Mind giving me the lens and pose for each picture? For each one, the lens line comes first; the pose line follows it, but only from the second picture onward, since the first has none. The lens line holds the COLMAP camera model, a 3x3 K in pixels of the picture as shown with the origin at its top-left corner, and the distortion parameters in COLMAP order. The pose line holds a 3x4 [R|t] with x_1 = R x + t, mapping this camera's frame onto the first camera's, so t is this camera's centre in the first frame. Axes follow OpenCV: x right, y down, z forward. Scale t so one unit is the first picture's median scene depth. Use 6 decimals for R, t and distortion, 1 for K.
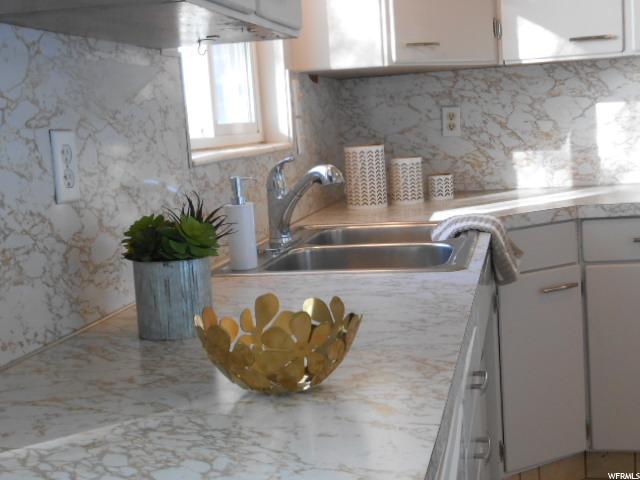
lens RADIAL K [[906.7, 0, 320.1], [0, 906.7, 236.7], [0, 0, 1]] dist [0.003331, 0.000000]
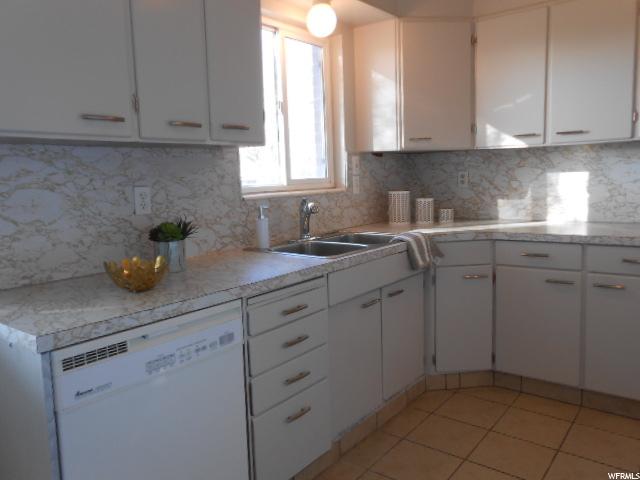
lens RADIAL K [[510.6, 0, 319.6], [0, 510.6, 243.6], [0, 0, 1]] dist [-0.007040, 0.001375]
pose [[0.903290, 0.093145, -0.418797, 0.363333], [-0.079103, 0.995571, 0.050810, -0.032372], [0.421675, -0.012768, 0.906657, -0.041839]]
